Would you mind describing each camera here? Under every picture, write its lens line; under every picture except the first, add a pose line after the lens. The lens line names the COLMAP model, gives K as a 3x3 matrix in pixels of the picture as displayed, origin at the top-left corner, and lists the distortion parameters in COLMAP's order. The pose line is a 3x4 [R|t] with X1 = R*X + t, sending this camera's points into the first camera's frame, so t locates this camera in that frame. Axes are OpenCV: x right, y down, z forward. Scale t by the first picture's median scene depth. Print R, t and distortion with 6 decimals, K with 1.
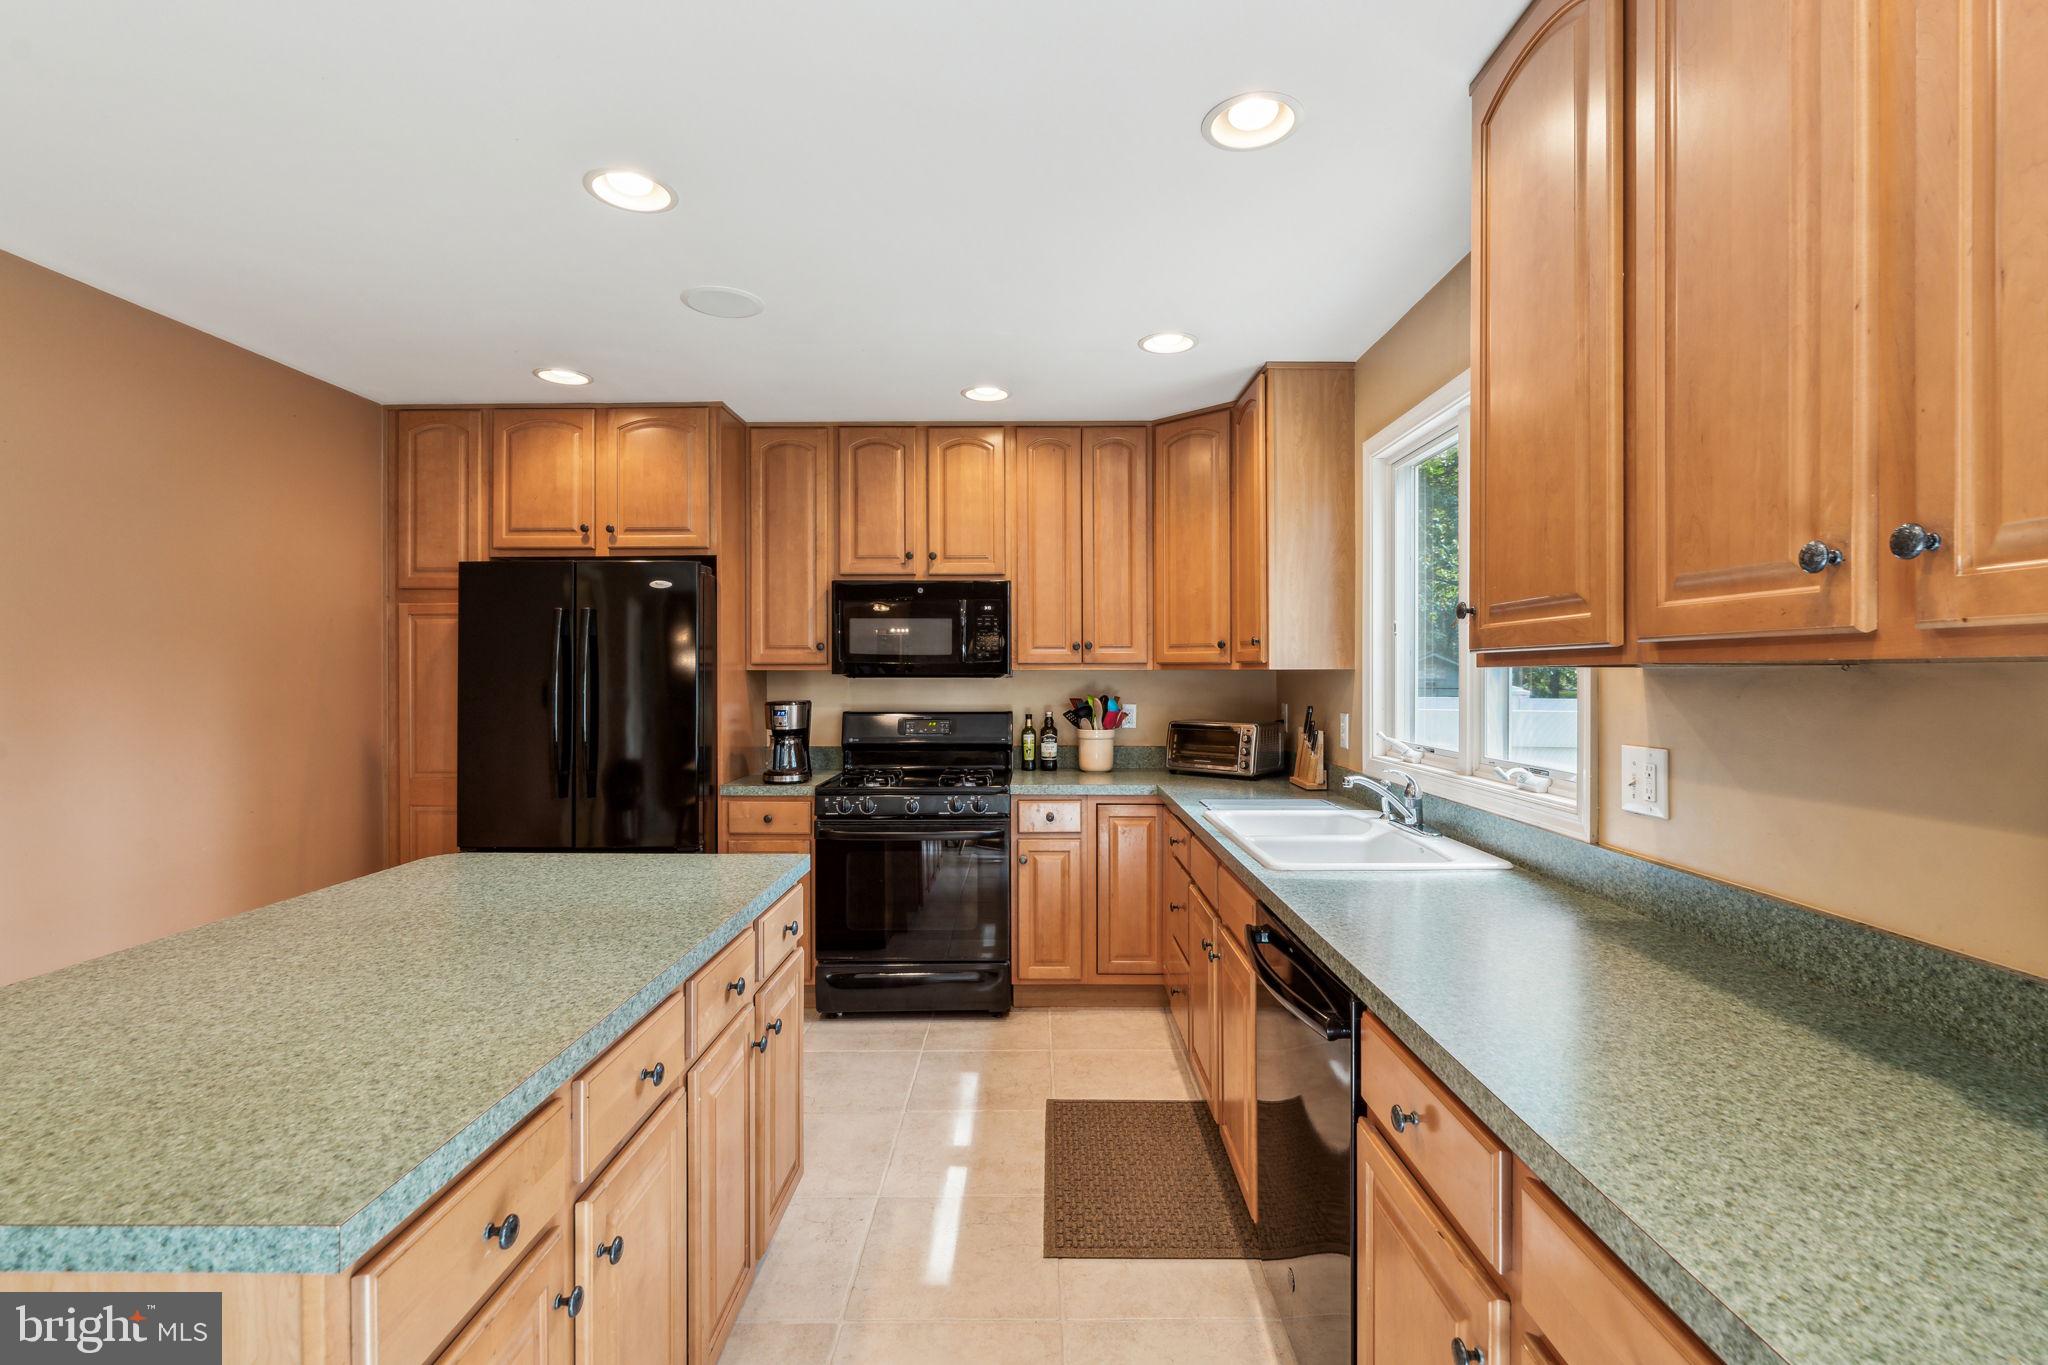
lens RADIAL K [[923.9, 0, 1020.1], [0, 923.9, 674.4], [0, 0, 1]] dist [-0.002976, 0.000761]
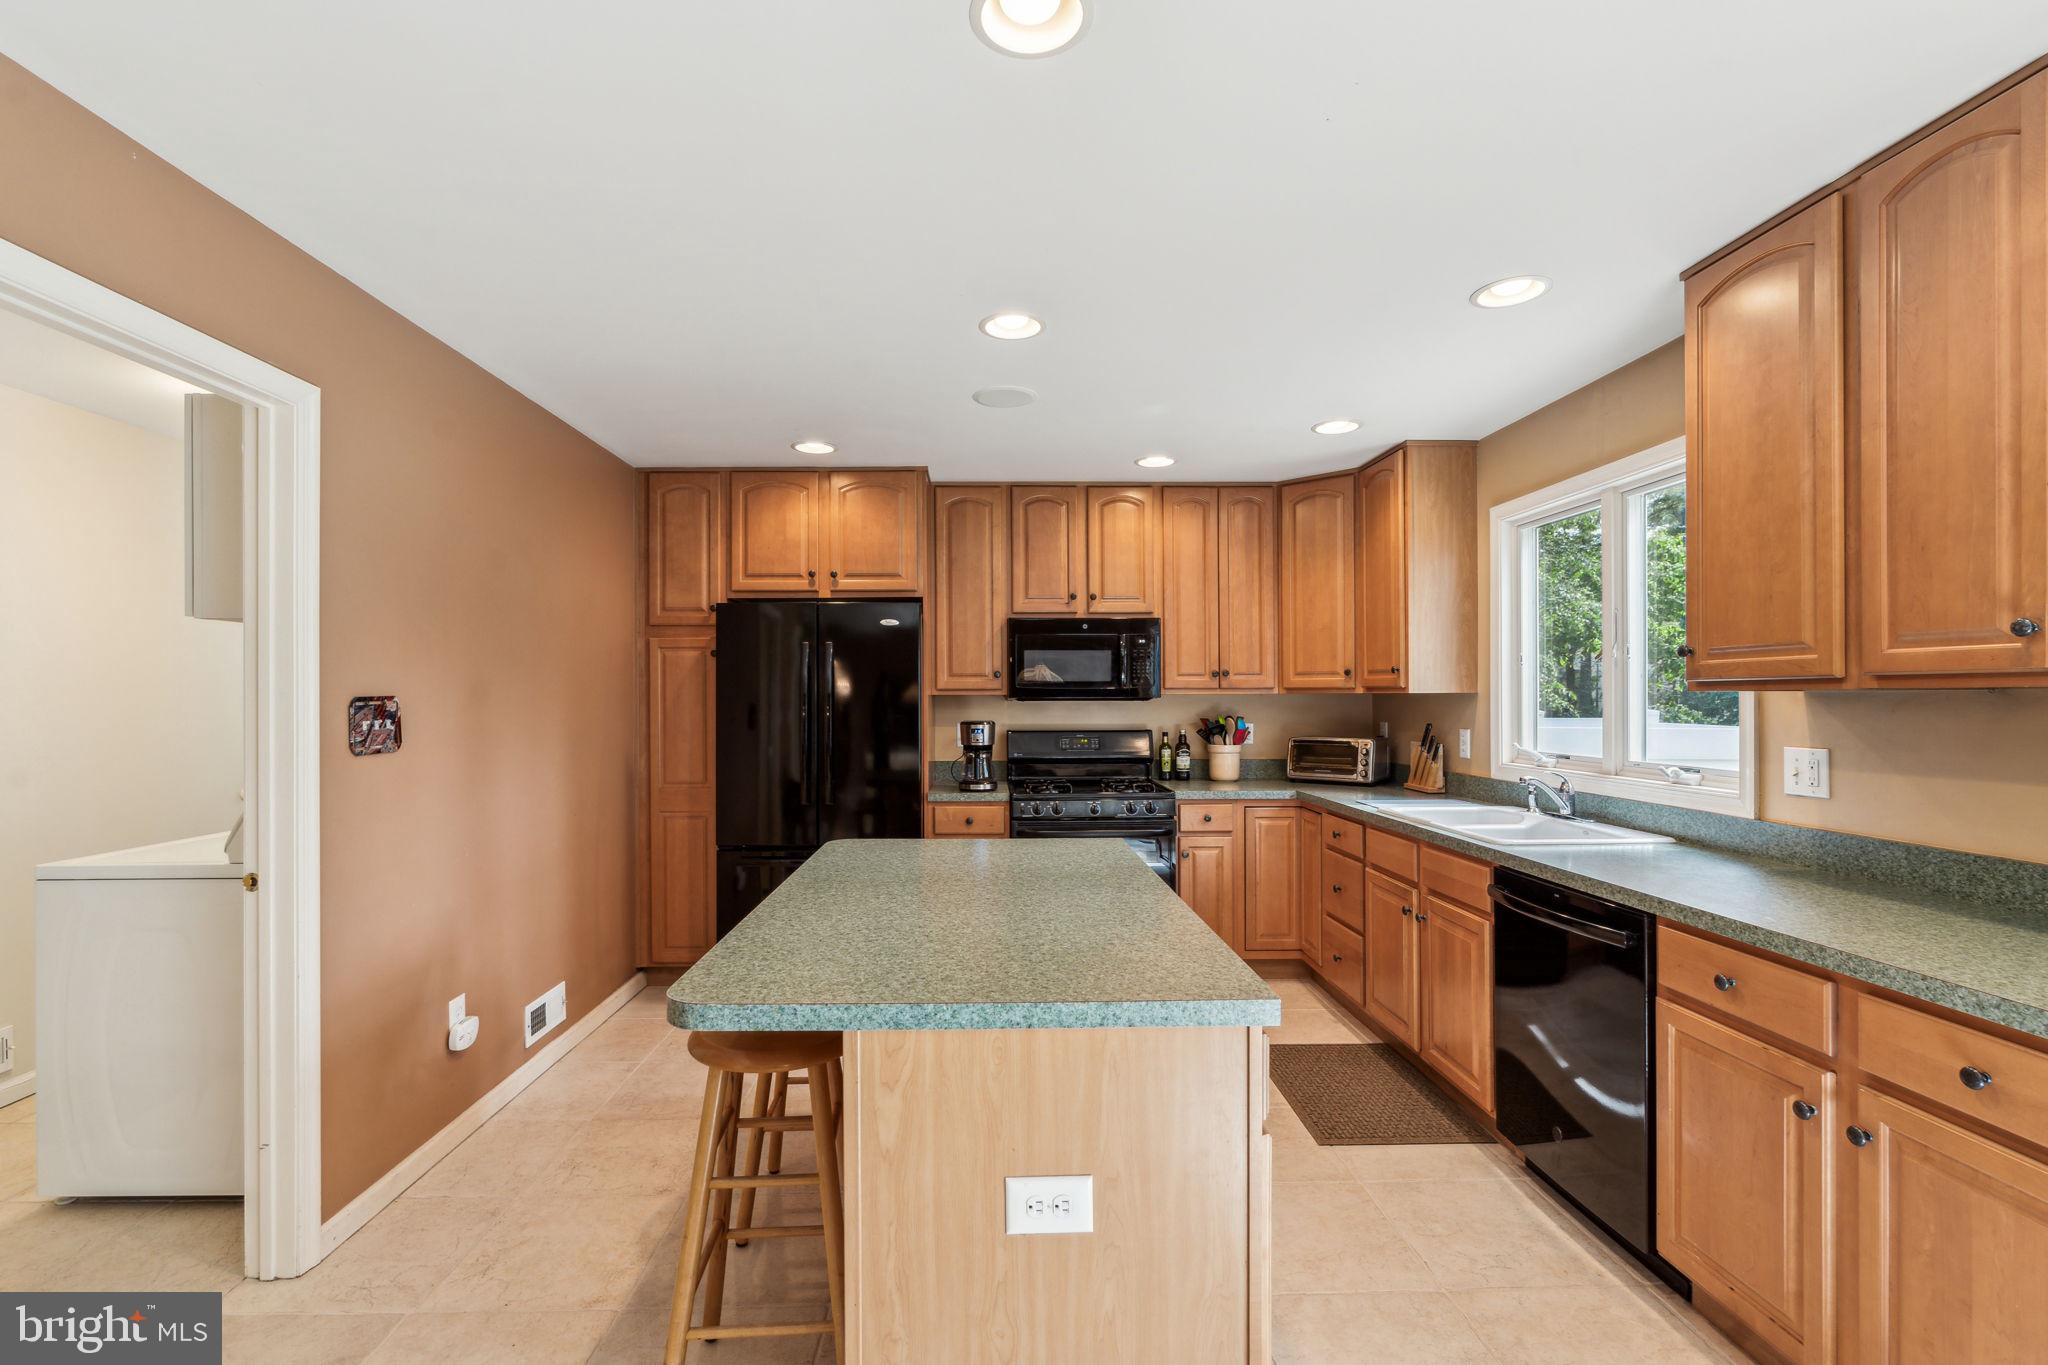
lens RADIAL K [[923.9, 0, 964.8], [0, 923.9, 695.5], [0, 0, 1]] dist [-0.002976, 0.000761]
pose [[0.999669, -0.002042, 0.025631, -0.307292], [0.002128, 0.999992, -0.003328, 0.000398], [-0.025624, 0.003381, 0.999666, -0.177273]]
